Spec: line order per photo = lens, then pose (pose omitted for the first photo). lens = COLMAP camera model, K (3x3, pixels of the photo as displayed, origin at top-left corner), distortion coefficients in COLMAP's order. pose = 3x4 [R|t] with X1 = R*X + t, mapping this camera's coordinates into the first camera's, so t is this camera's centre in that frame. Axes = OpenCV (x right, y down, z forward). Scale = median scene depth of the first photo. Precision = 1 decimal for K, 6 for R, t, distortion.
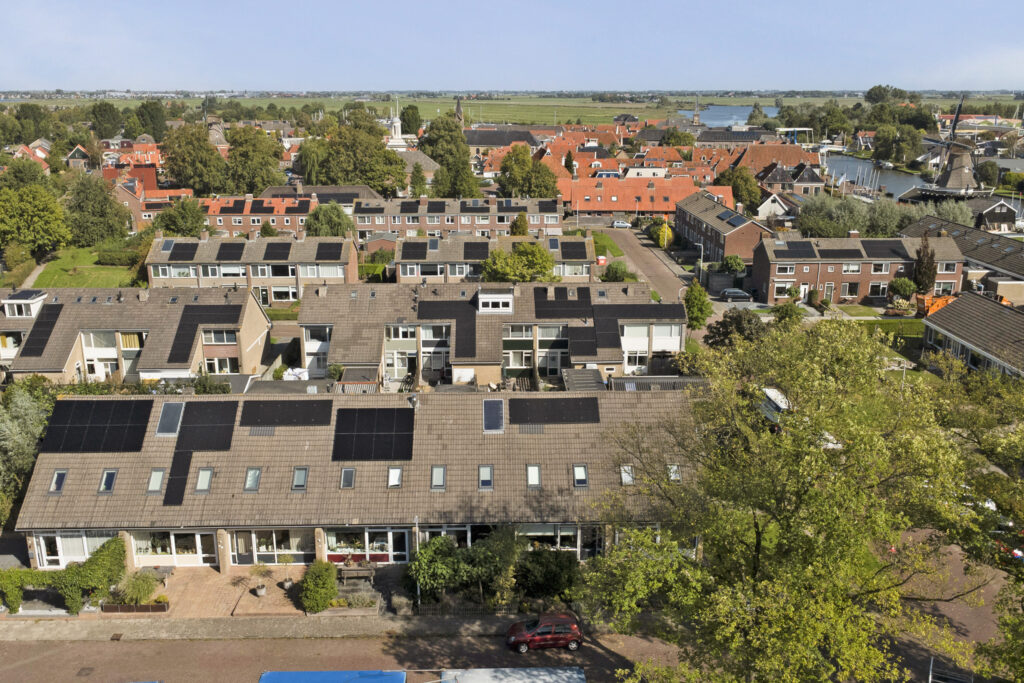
lens RADIAL K [[886.4, 0, 512.0], [0, 886.4, 341.5], [0, 0, 1]] dist [-0.000157, 0.013764]
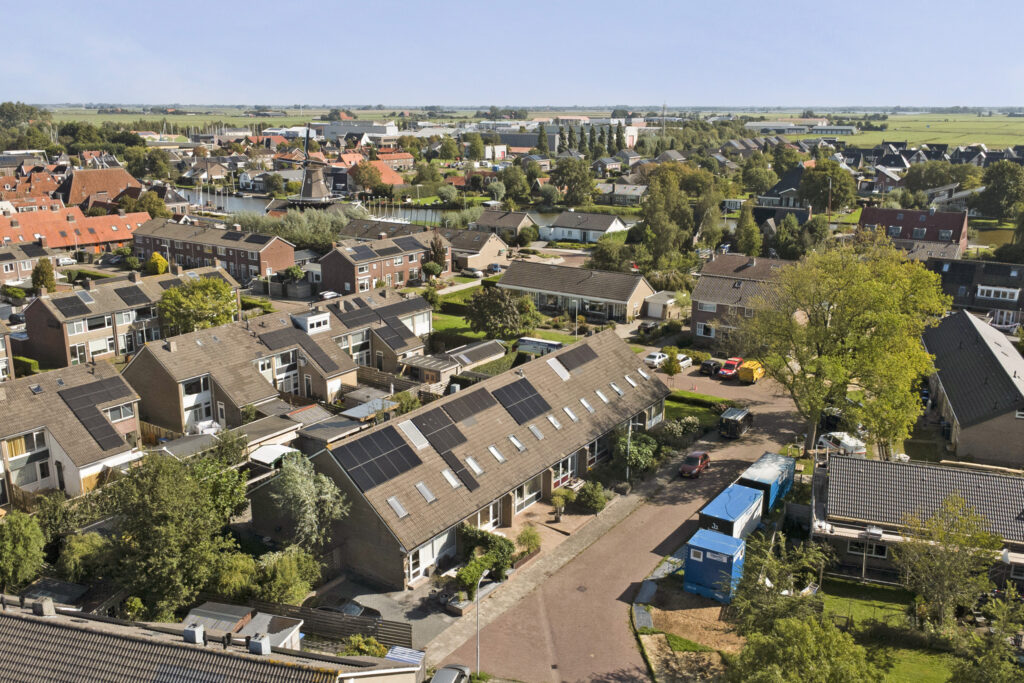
lens RADIAL K [[886.4, 0, 512.0], [0, 886.4, 341.5], [0, 0, 1]] dist [-0.000157, 0.013764]
pose [[0.578651, -0.206187, 0.789081, -0.779396], [0.216827, 0.971589, 0.094872, -0.073979], [-0.786224, 0.116196, 0.606918, 0.113305]]
